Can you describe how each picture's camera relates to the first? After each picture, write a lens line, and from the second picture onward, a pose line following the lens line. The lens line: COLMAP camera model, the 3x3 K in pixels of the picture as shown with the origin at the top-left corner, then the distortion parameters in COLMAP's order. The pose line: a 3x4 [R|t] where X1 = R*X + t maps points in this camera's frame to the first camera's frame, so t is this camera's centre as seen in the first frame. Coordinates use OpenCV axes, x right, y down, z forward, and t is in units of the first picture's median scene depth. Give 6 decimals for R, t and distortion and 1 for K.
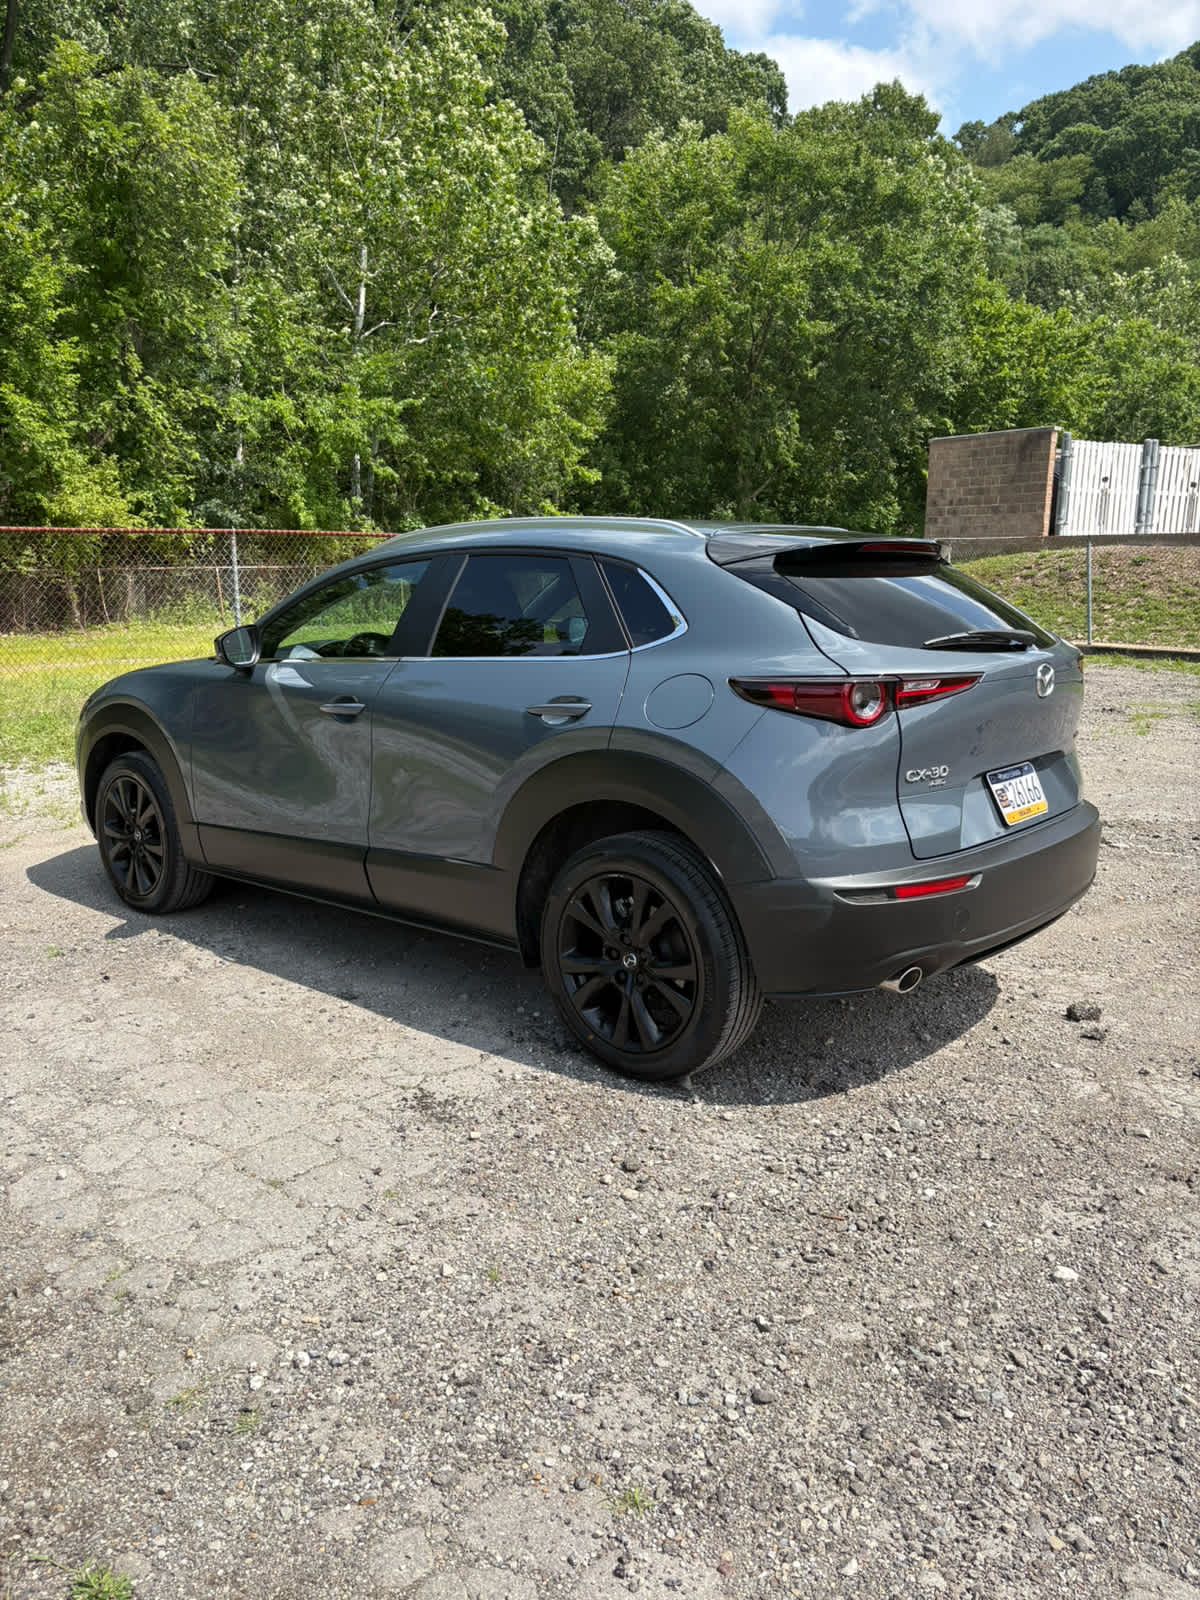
lens RADIAL K [[1239.1, 0, 574.0], [0, 1239.1, 813.0], [0, 0, 1]] dist [0.039200, -0.040296]
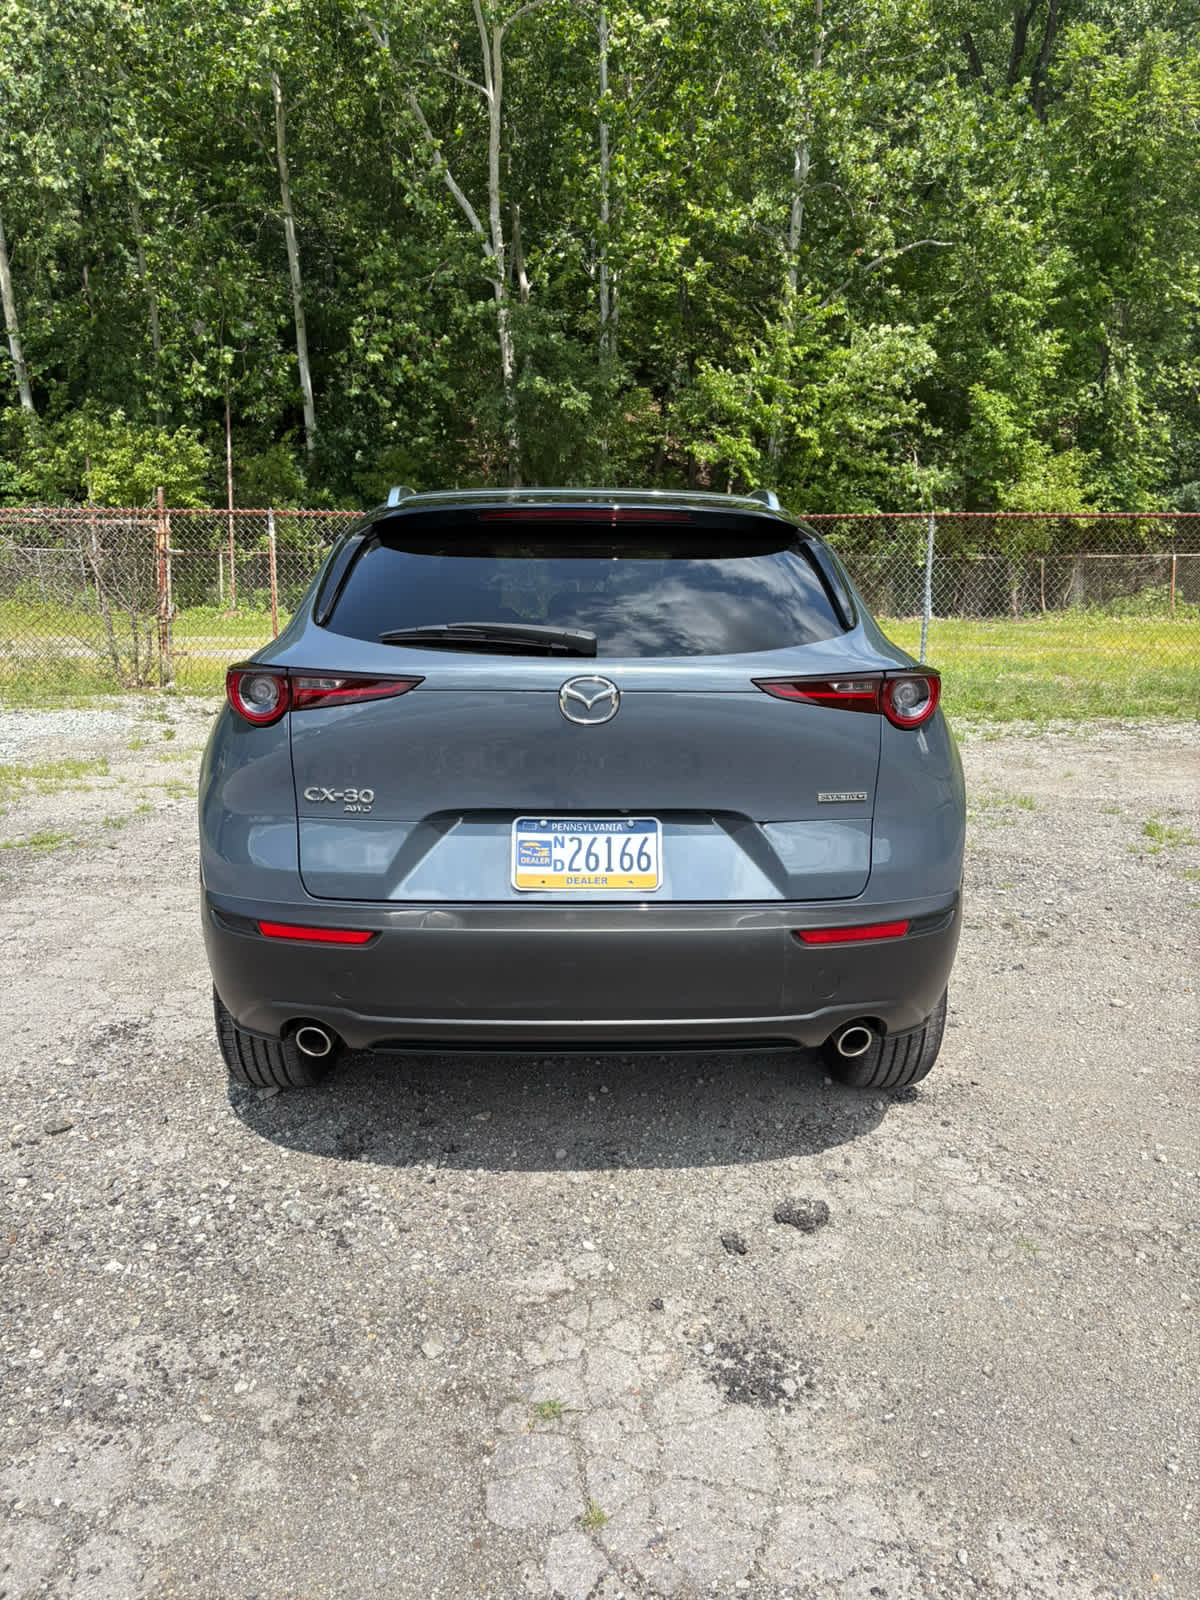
lens RADIAL K [[1239.1, 0, 602.3], [0, 1239.1, 797.4], [0, 0, 1]] dist [0.039200, -0.040296]
pose [[0.682478, 0.149758, -0.715400, 0.121129], [-0.153006, 0.986371, 0.060517, -0.012889], [0.714712, 0.068159, 0.696090, 0.069716]]
